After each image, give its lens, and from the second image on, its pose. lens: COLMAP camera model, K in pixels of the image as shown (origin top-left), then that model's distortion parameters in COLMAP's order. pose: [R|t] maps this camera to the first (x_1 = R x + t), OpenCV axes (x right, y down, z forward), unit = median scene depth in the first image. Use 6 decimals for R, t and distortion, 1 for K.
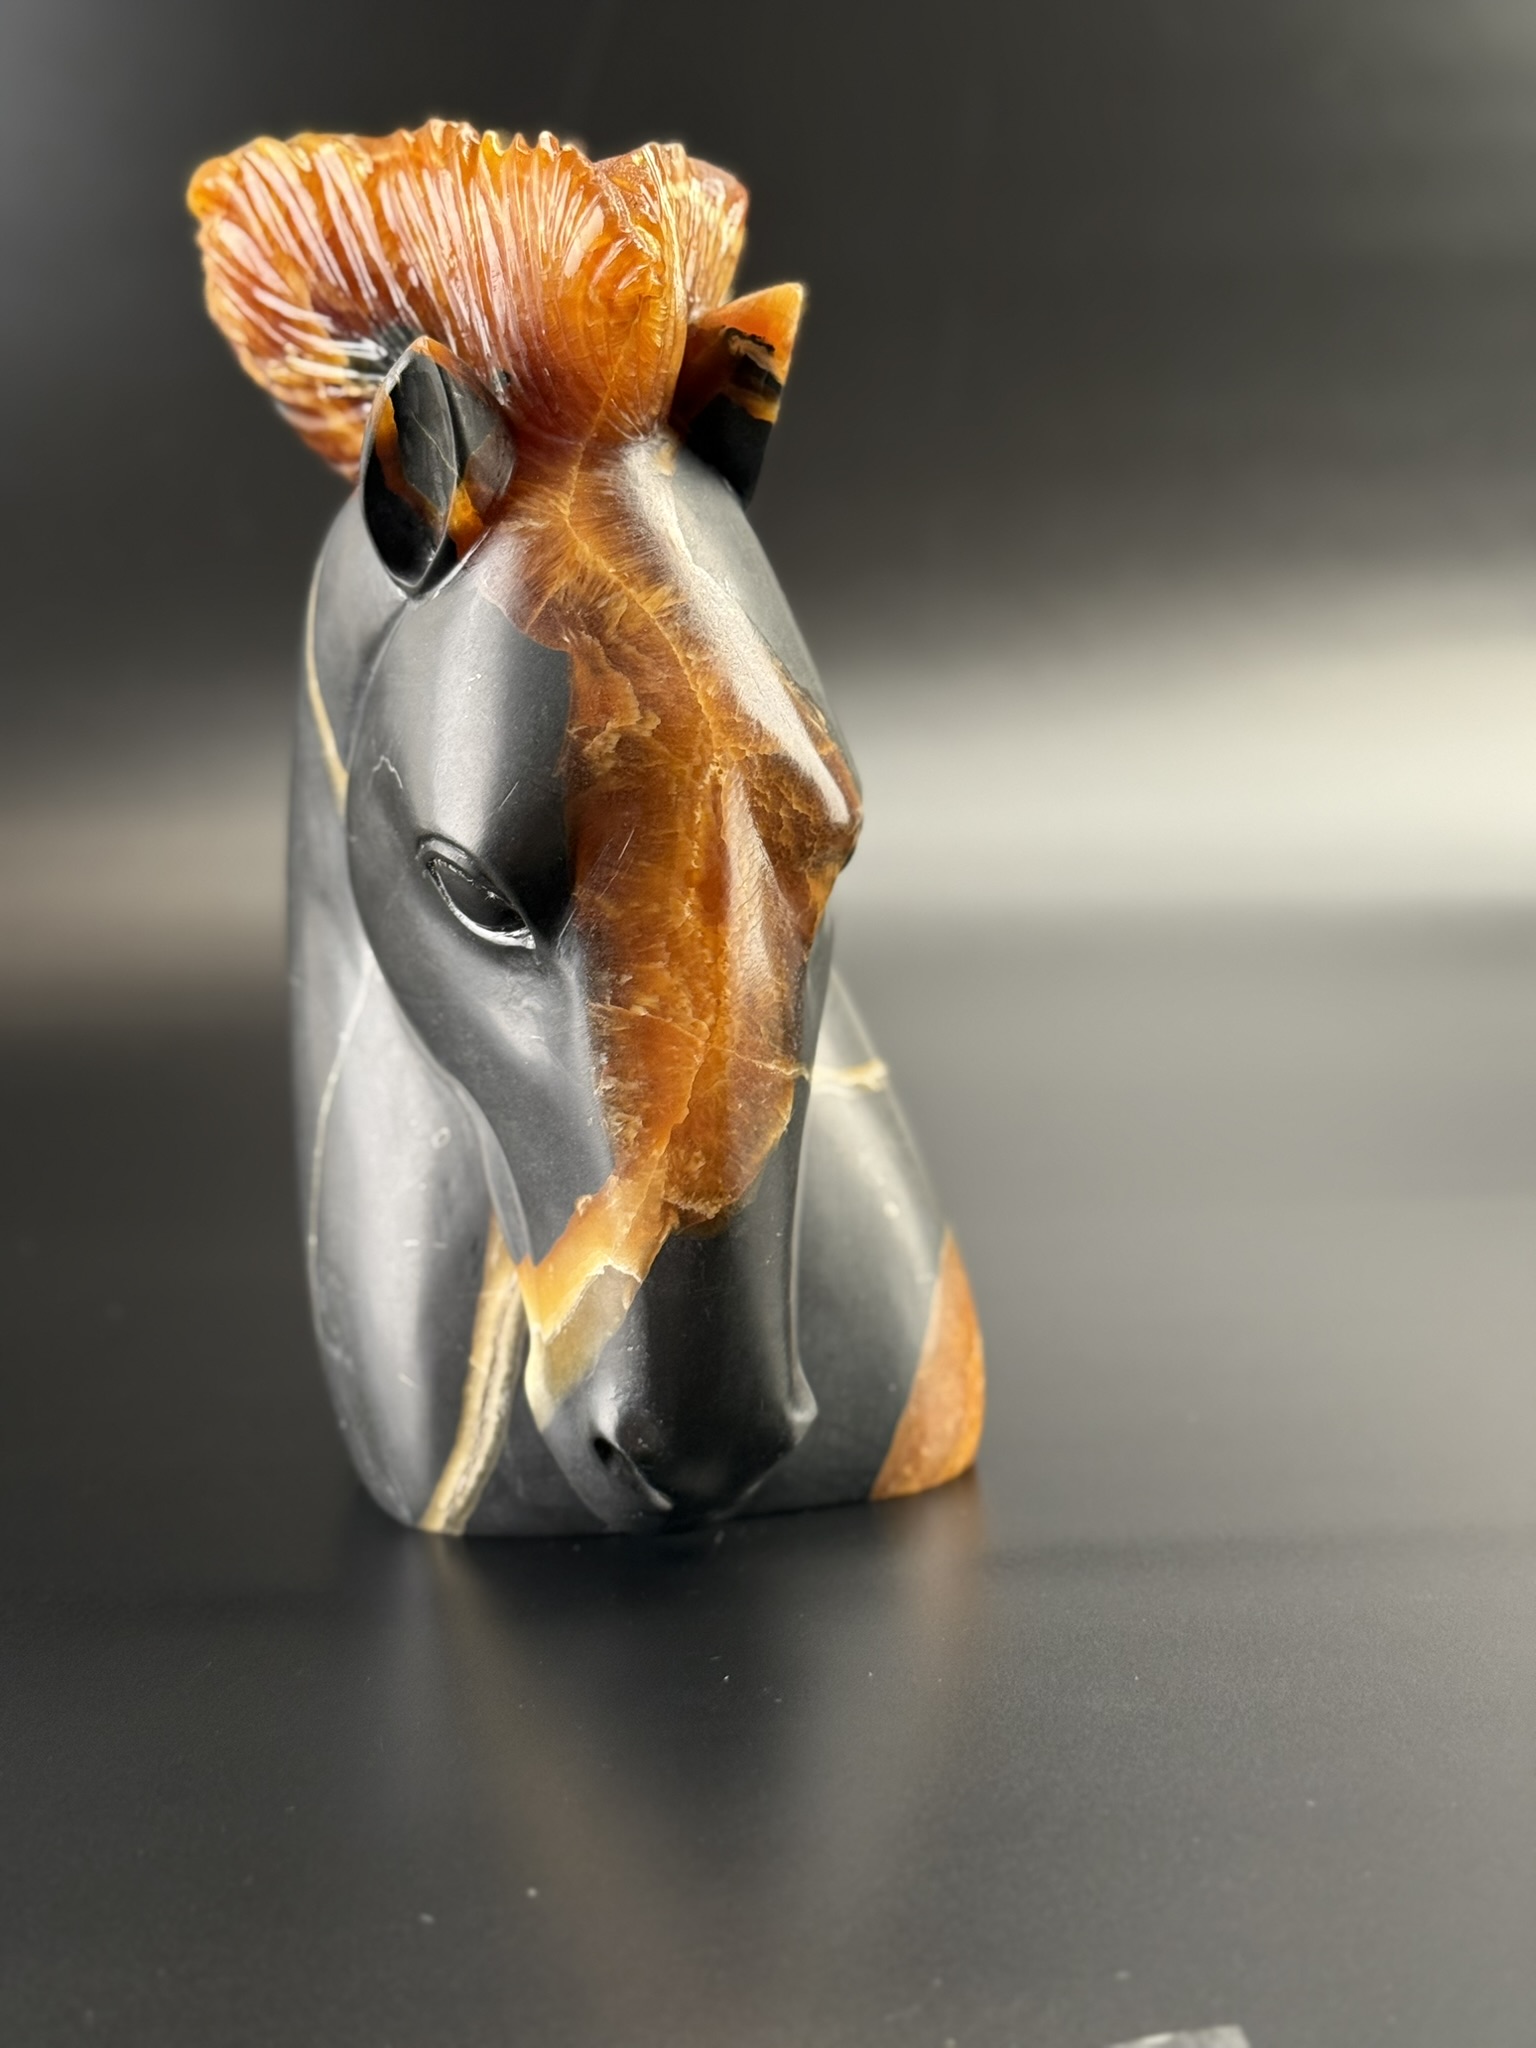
lens RADIAL K [[2924.8, 0, 768.0], [0, 2924.8, 1024.0], [0, 0, 1]] dist [0.221636, -0.680412]
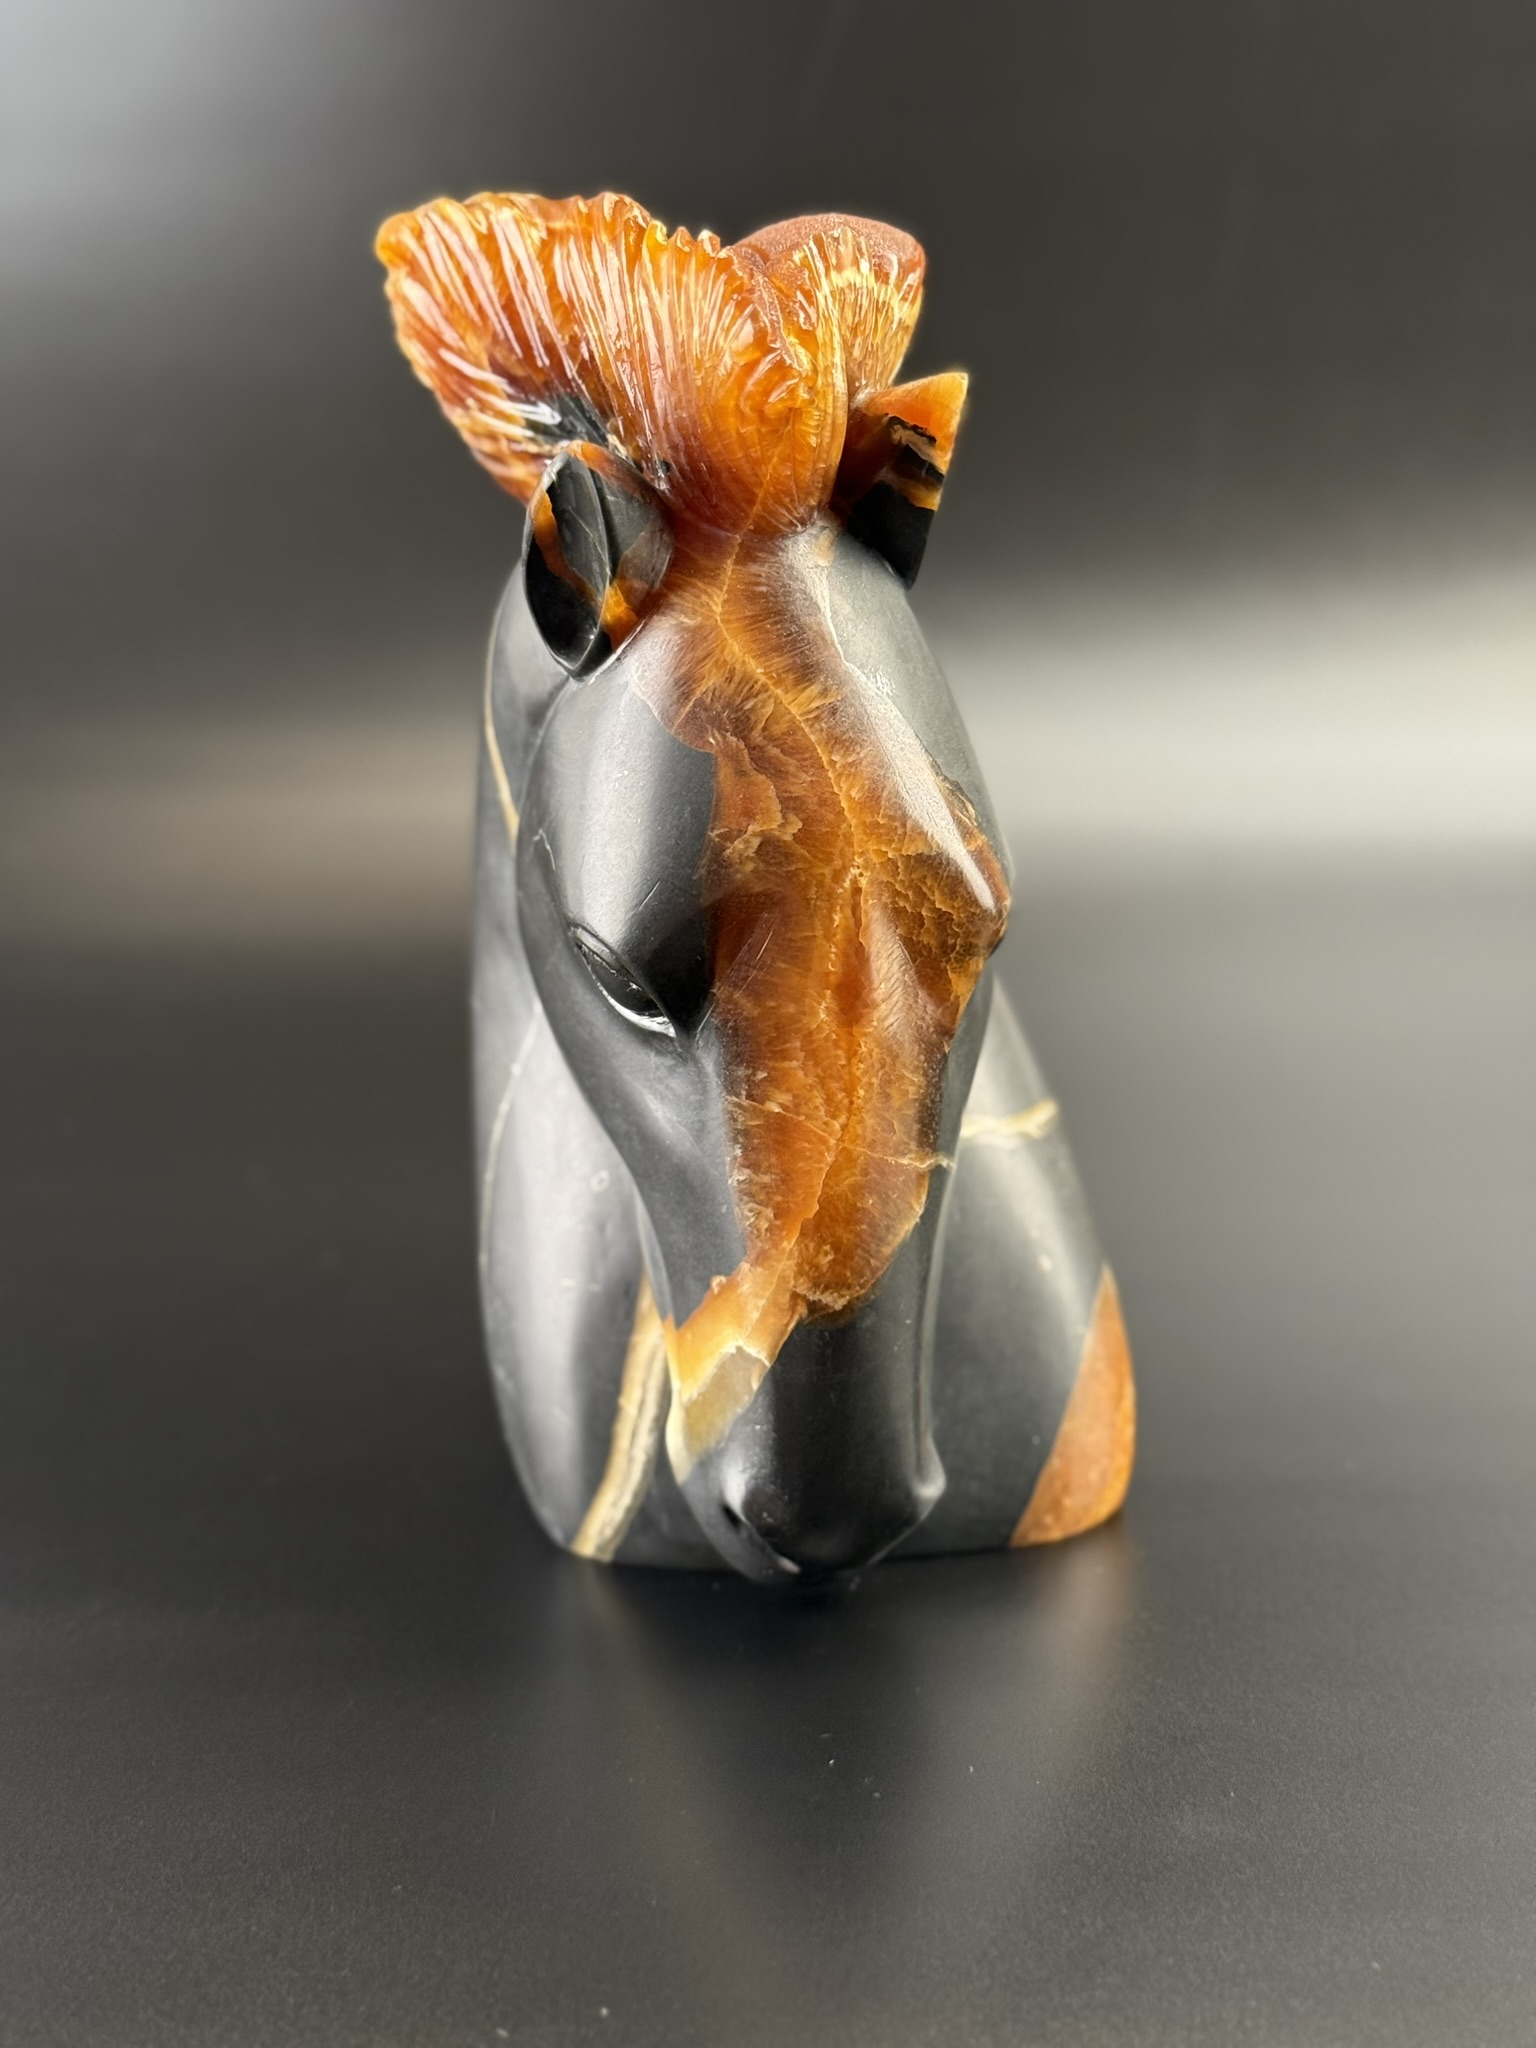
lens RADIAL K [[2924.8, 0, 768.0], [0, 2924.8, 1024.0], [0, 0, 1]] dist [0.221636, -0.680412]
pose [[0.992290, 0.042821, -0.116309, 0.070161], [-0.030500, 0.993928, 0.105724, -0.138637], [0.120130, -0.101362, 0.987570, 0.000018]]
